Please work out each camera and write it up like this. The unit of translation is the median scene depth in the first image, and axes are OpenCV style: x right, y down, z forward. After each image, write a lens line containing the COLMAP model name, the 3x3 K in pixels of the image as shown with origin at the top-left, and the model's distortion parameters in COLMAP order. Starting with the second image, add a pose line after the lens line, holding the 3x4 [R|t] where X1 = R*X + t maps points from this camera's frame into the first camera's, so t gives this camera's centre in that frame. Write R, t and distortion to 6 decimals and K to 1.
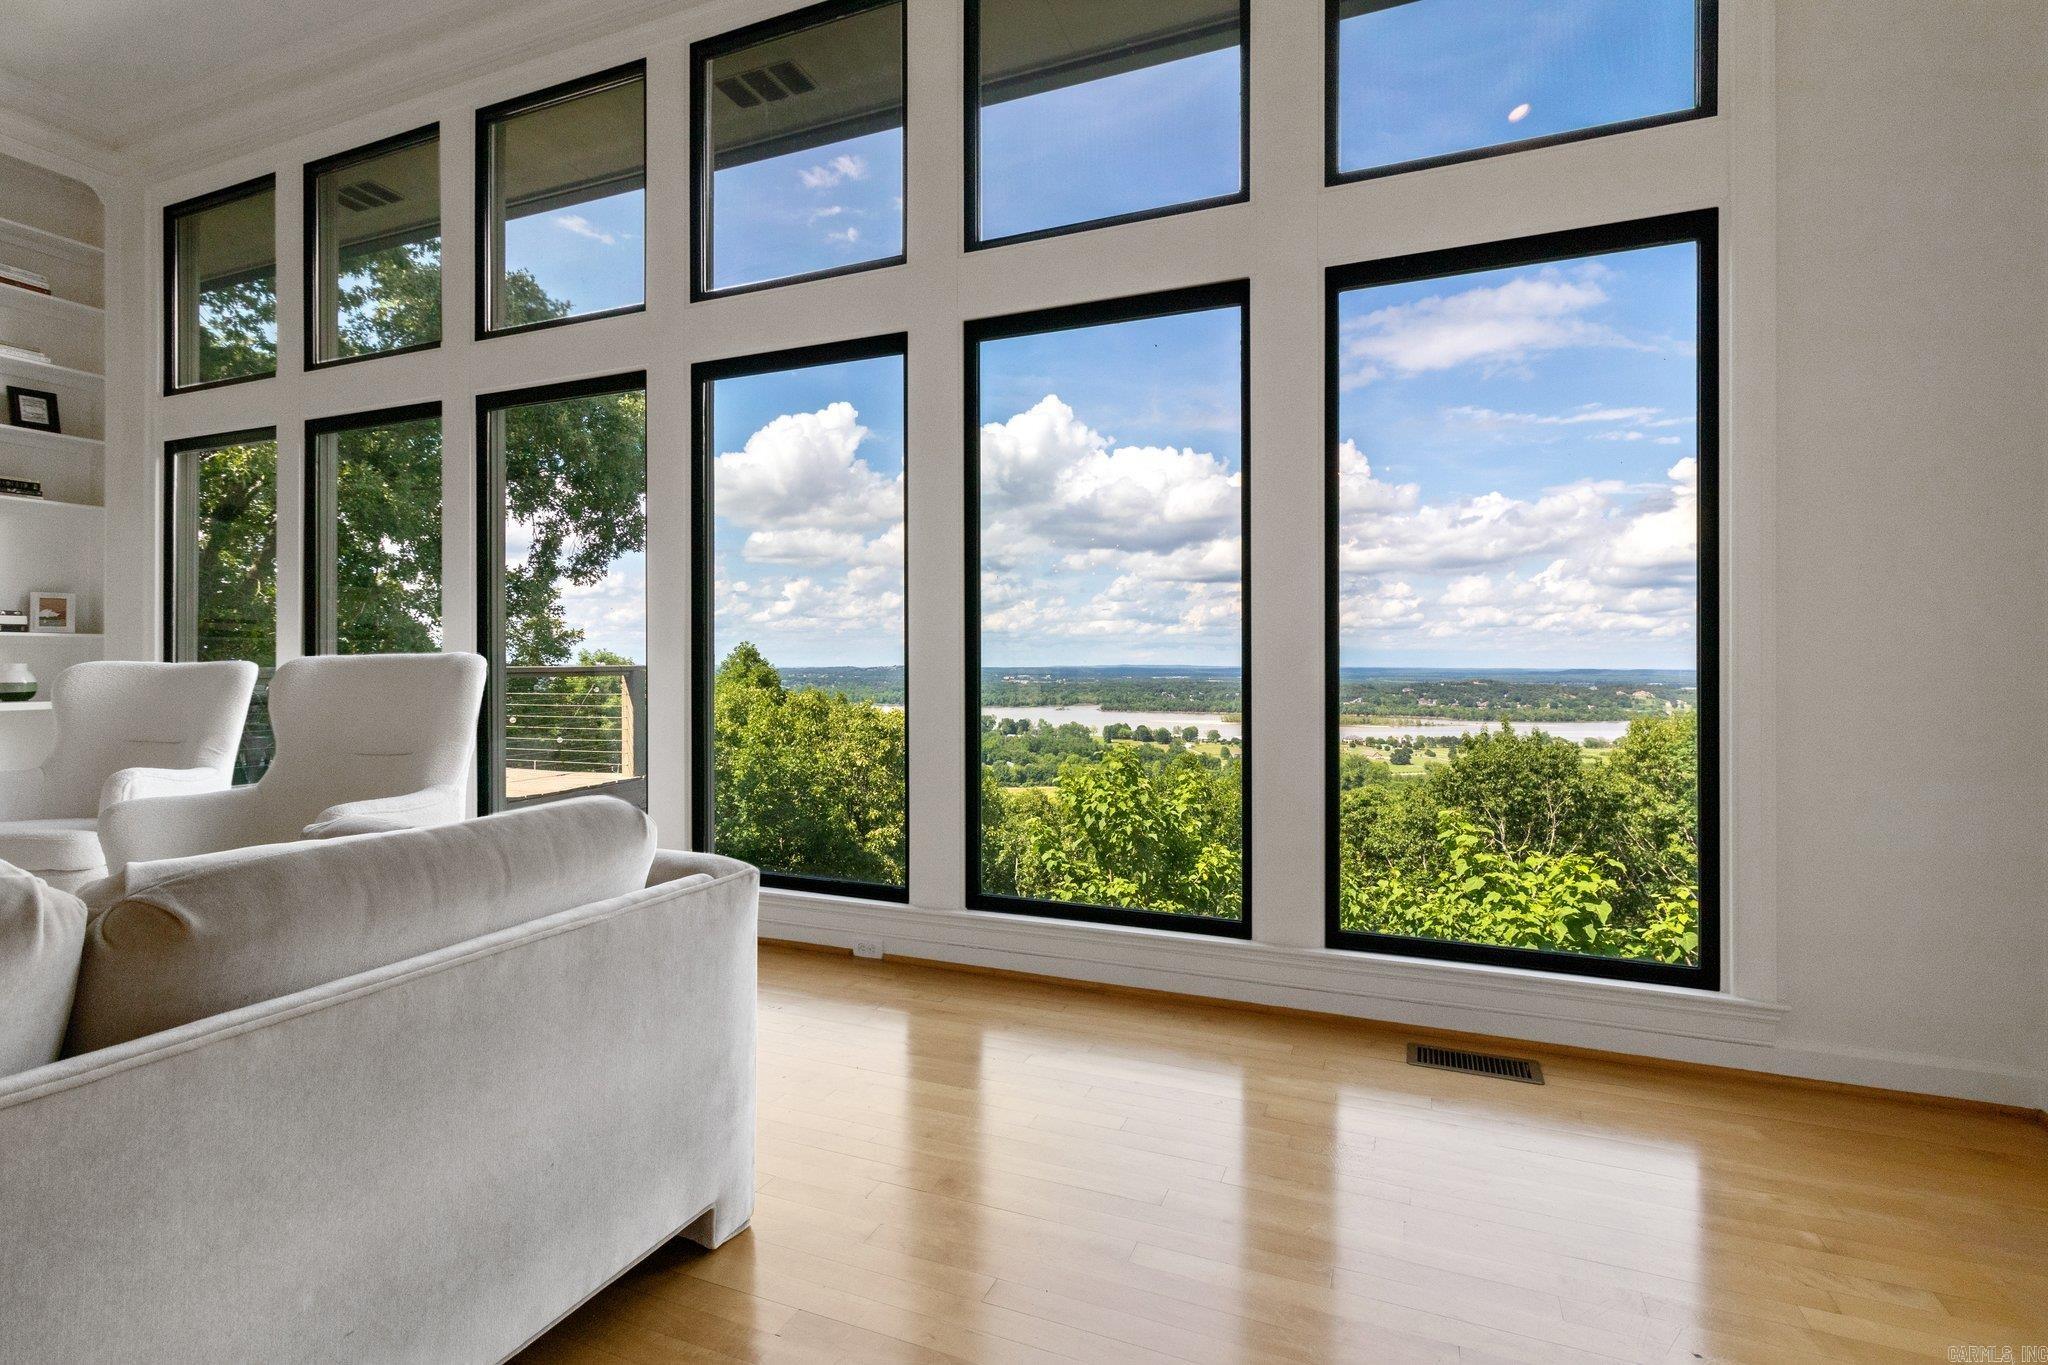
lens RADIAL K [[953.8, 0, 1025.9], [0, 953.8, 675.4], [0, 0, 1]] dist [0.002386, 0.000363]
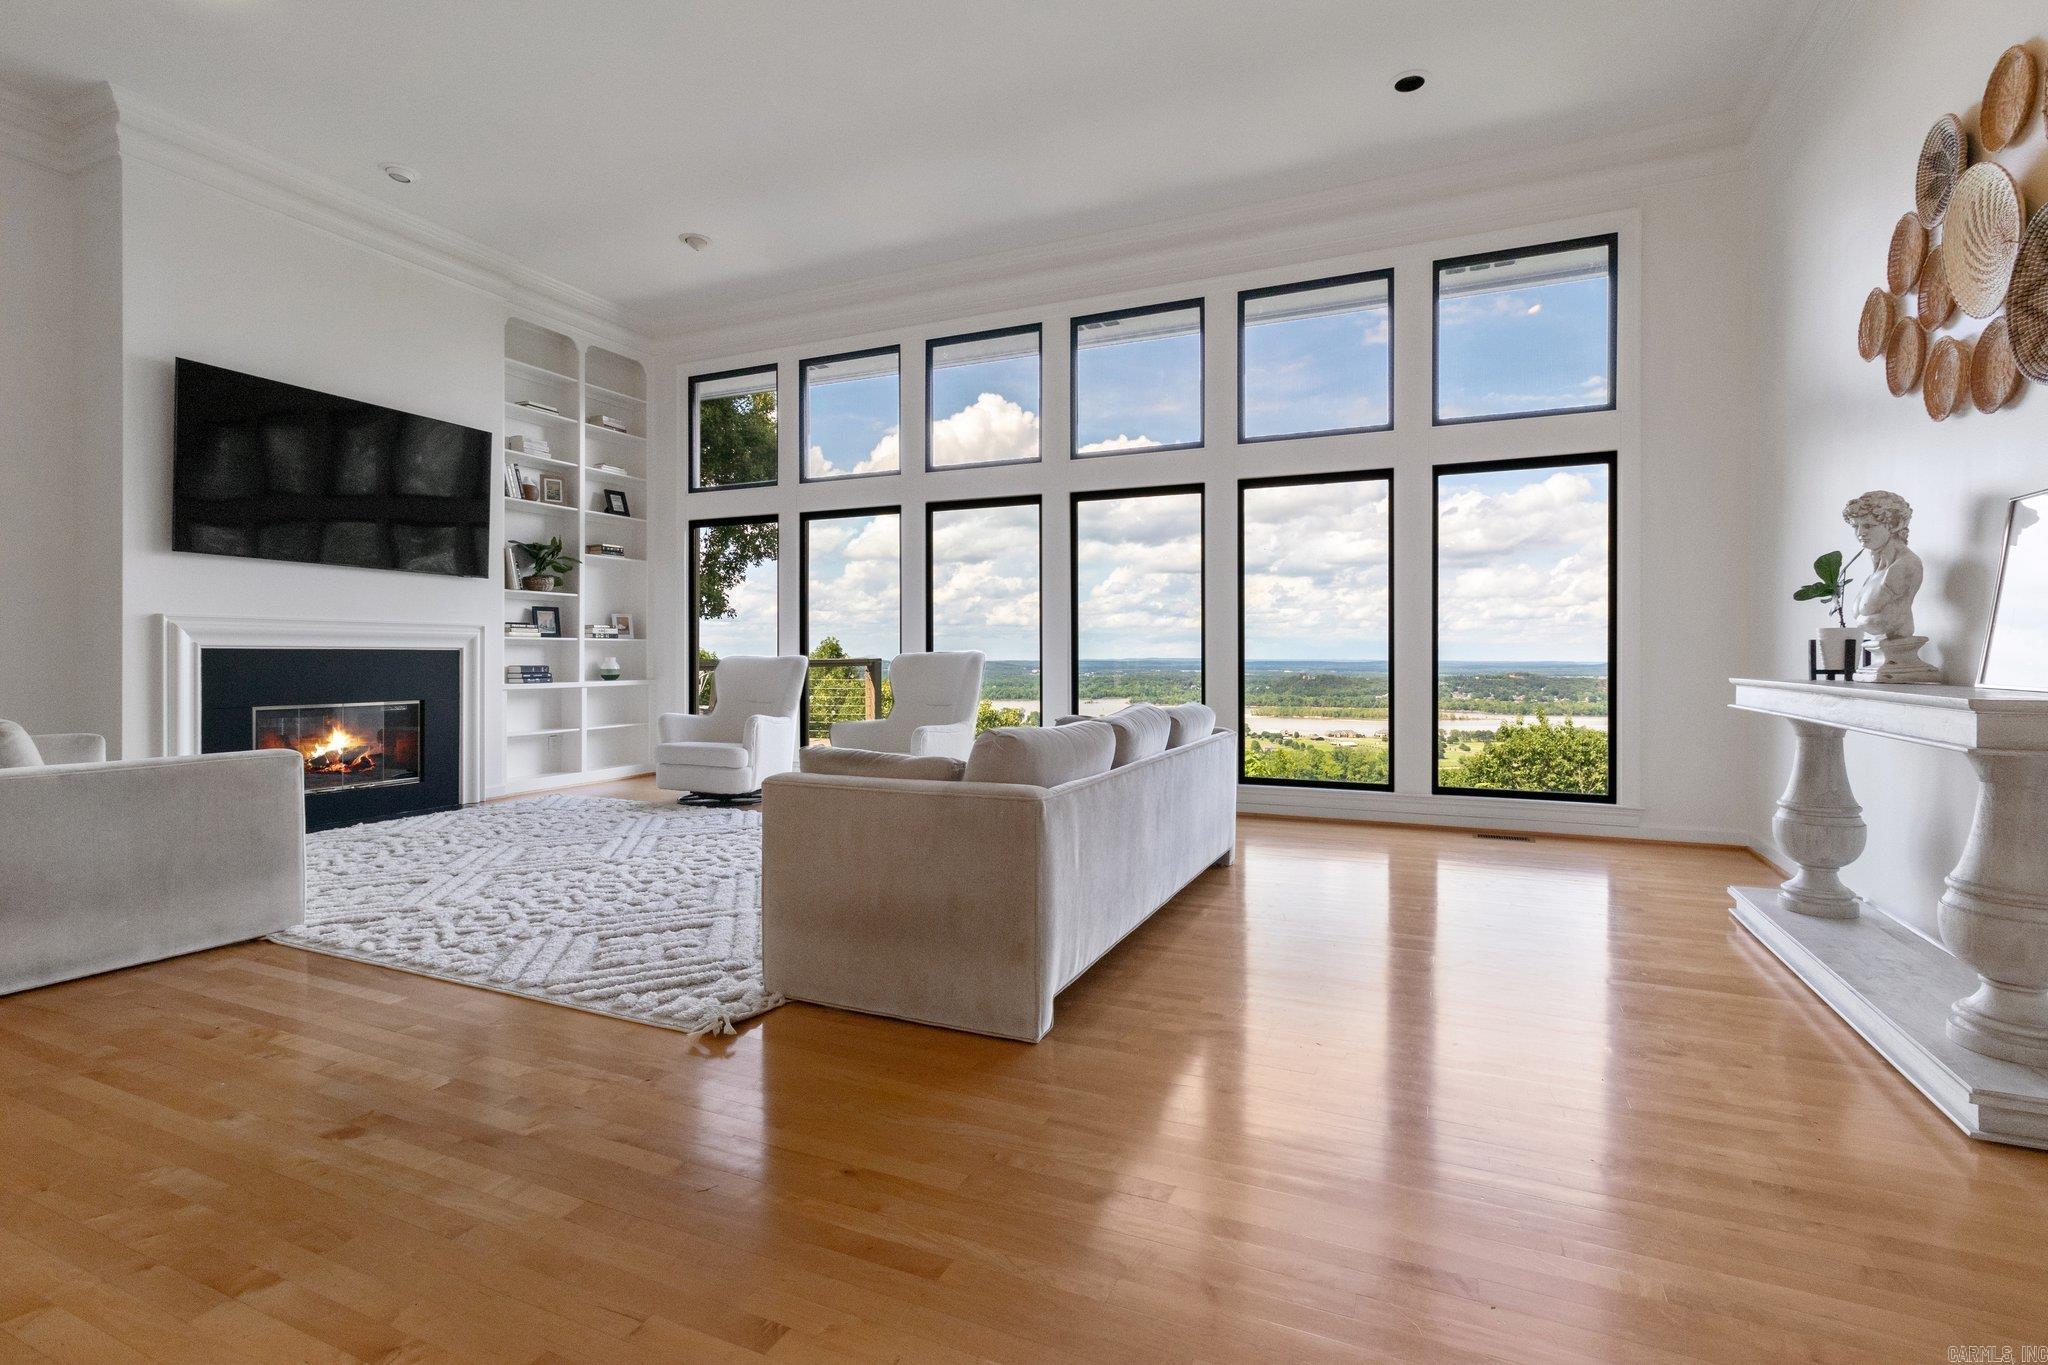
lens RADIAL K [[953.8, 0, 1027.7], [0, 953.8, 674.4], [0, 0, 1]] dist [0.002386, 0.000363]
pose [[0.999577, -0.000153, -0.029079, -0.286442], [0.000327, 0.999982, 0.005985, 0.007102], [0.029077, -0.005992, 0.999559, -0.623548]]
